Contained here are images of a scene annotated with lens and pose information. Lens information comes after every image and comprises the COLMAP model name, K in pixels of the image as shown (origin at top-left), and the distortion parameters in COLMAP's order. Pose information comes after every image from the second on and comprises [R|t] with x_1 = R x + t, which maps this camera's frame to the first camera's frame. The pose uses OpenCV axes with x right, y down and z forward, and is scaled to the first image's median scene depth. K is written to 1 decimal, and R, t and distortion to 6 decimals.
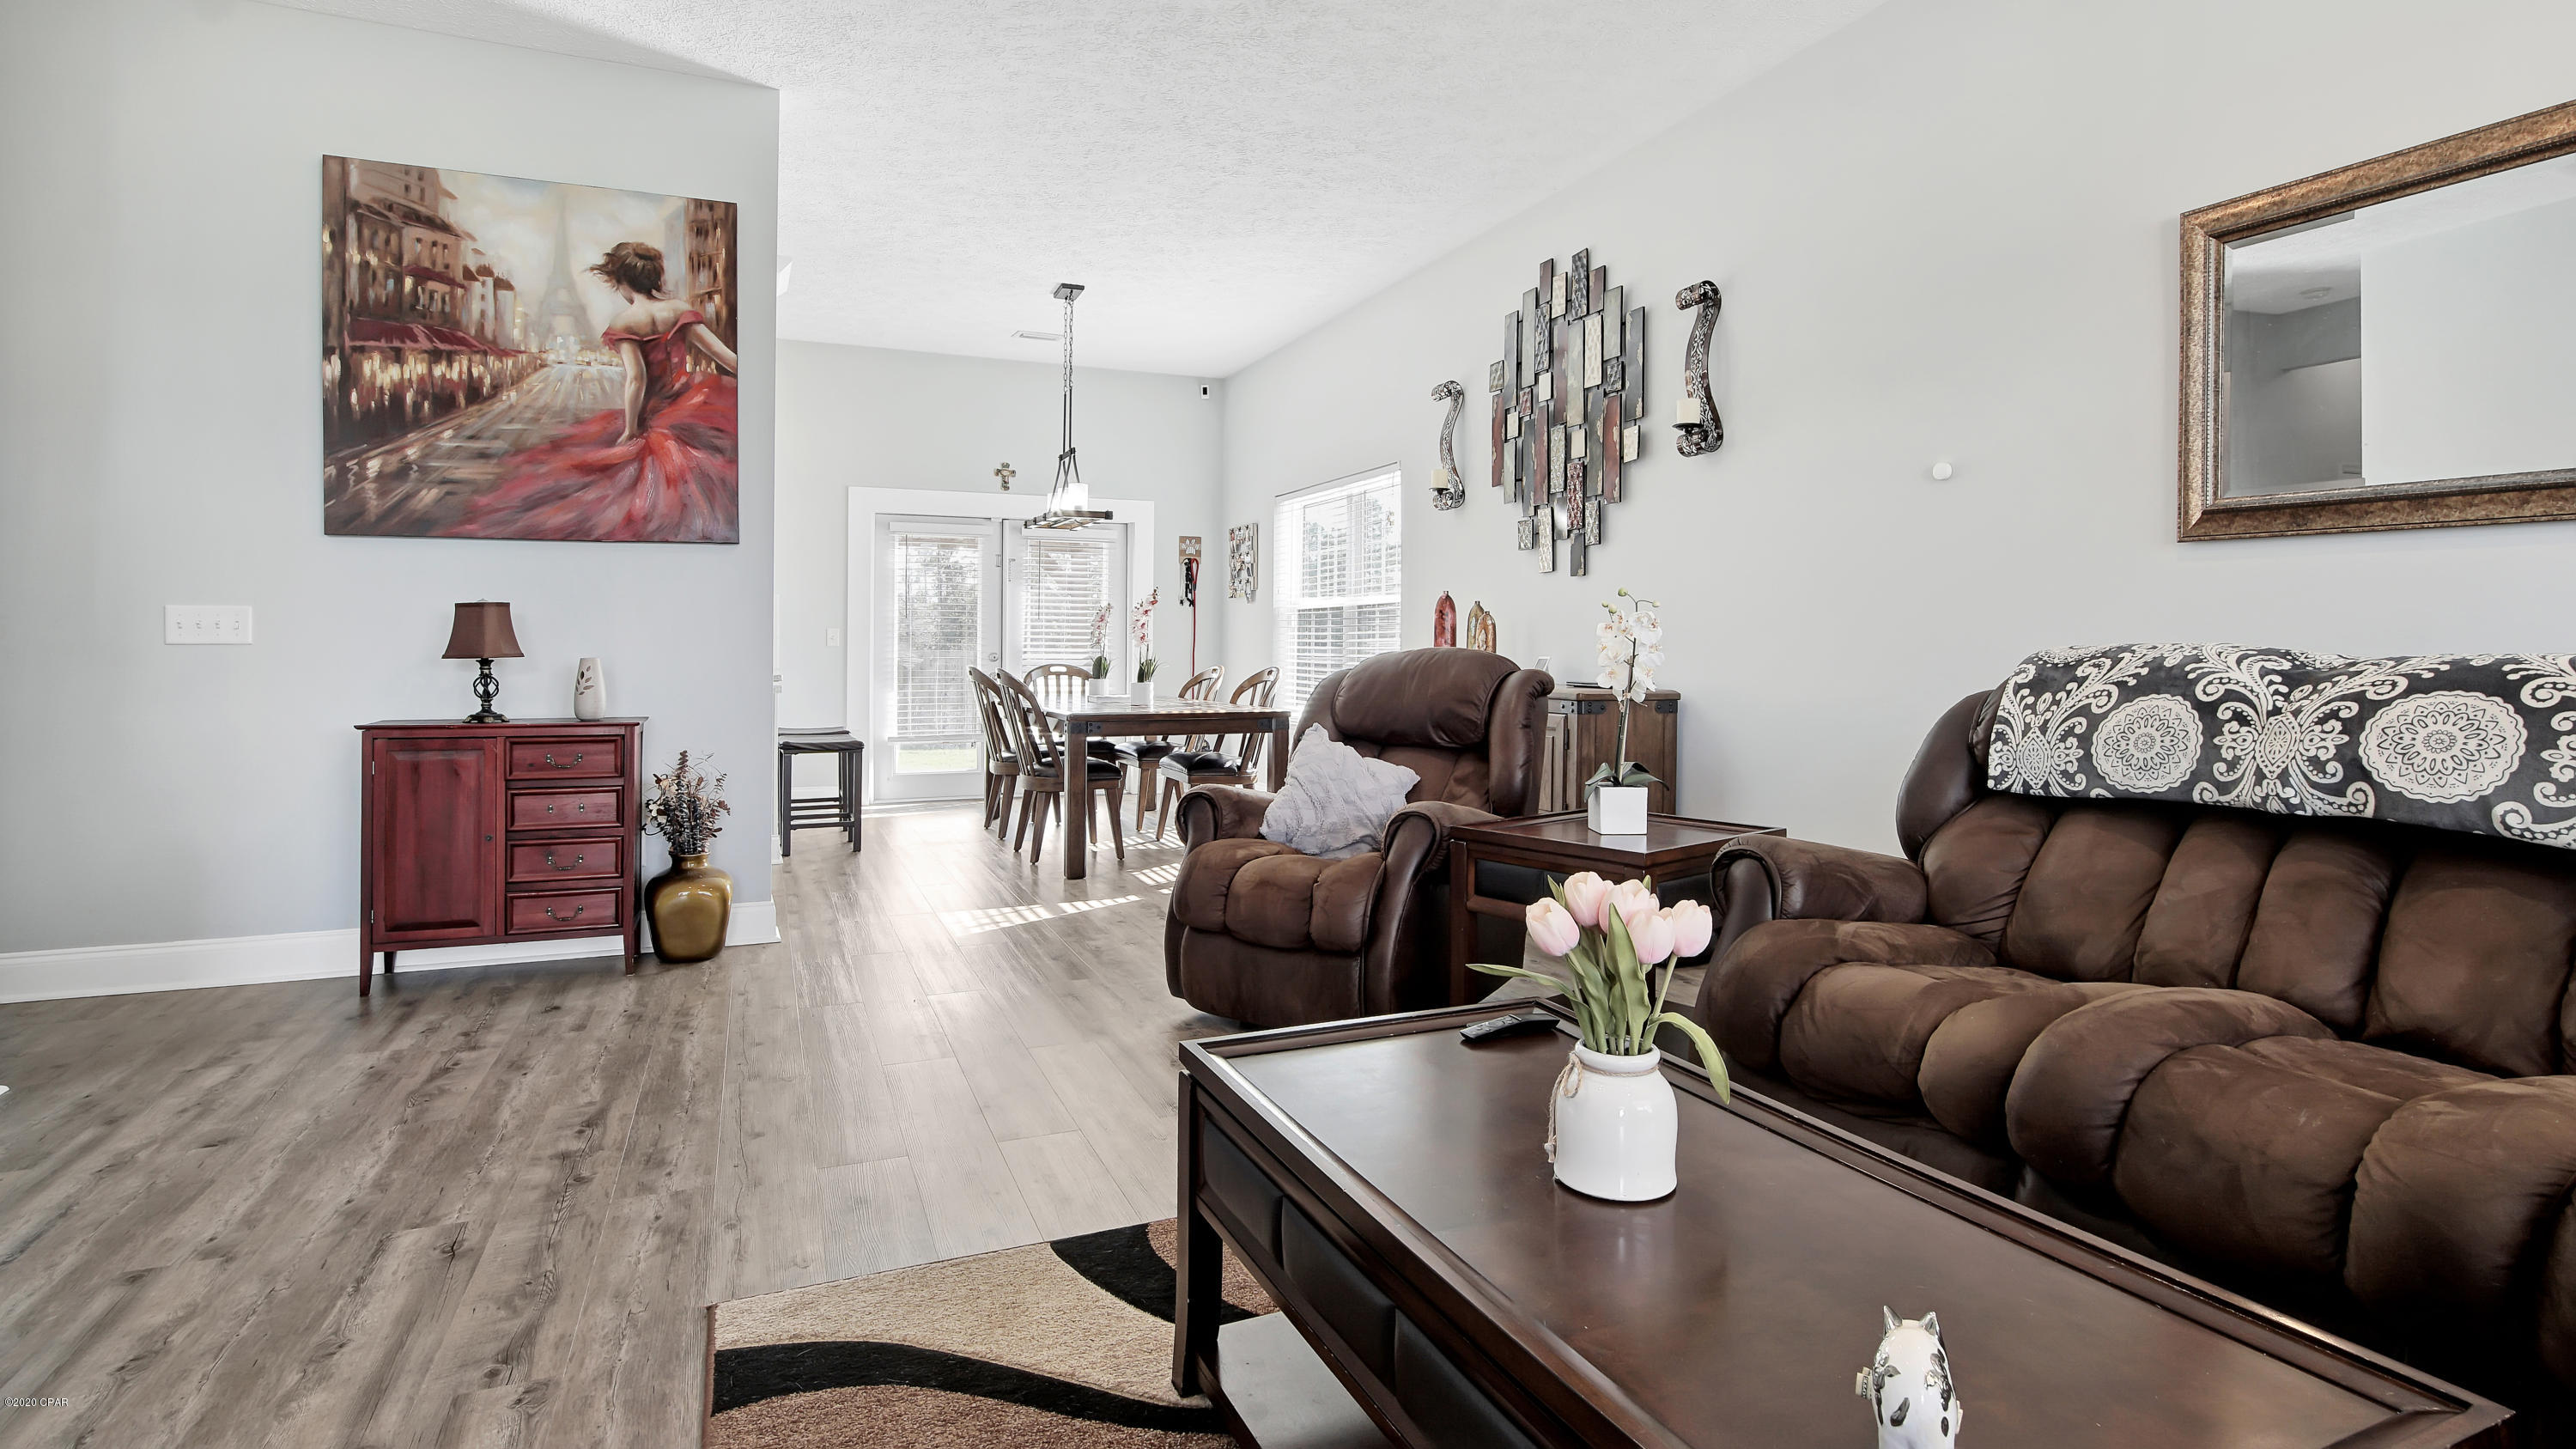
lens RADIAL K [[1244.7, 0, 1290.6], [0, 1244.7, 661.5], [0, 0, 1]] dist [-0.000251, -0.000083]
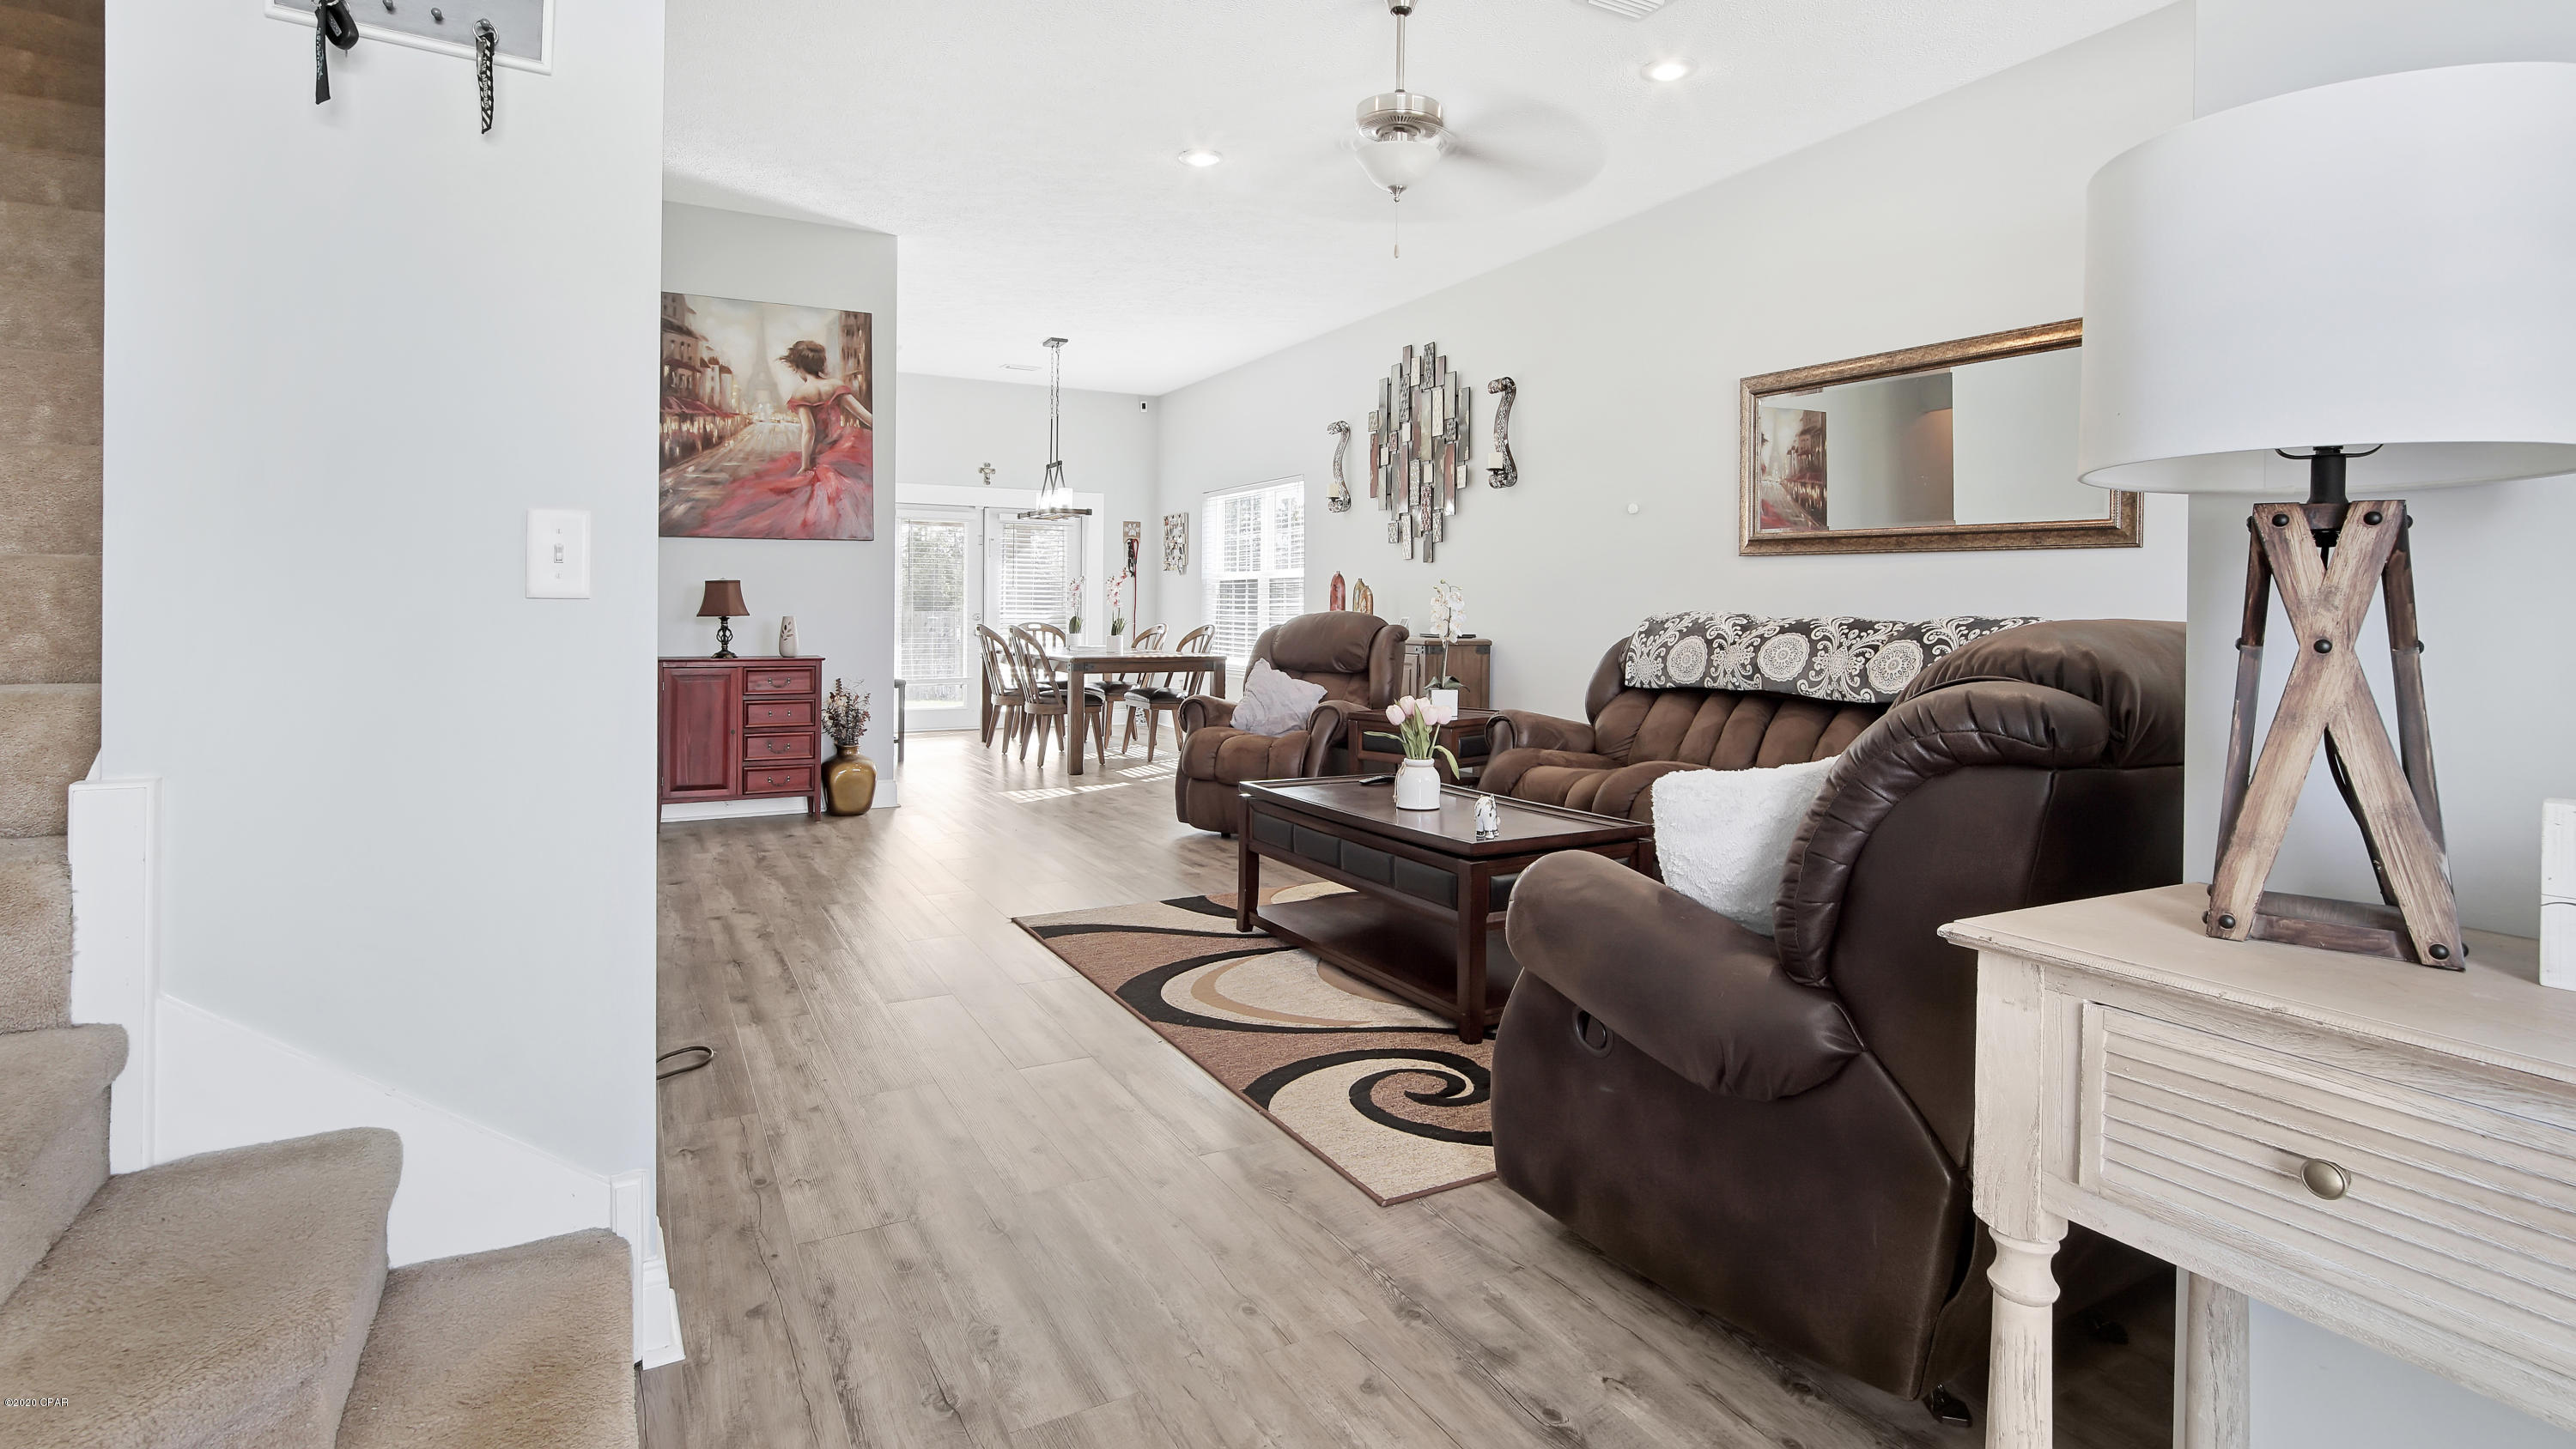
lens RADIAL K [[1221.4, 0, 1281.2], [0, 1221.4, 621.4], [0, 0, 1]] dist [-0.001652, 0.000213]
pose [[0.995881, 0.001959, 0.090649, -0.089829], [-0.001896, 0.999998, -0.000782, 0.002904], [-0.090651, 0.000607, 0.995883, -0.522394]]
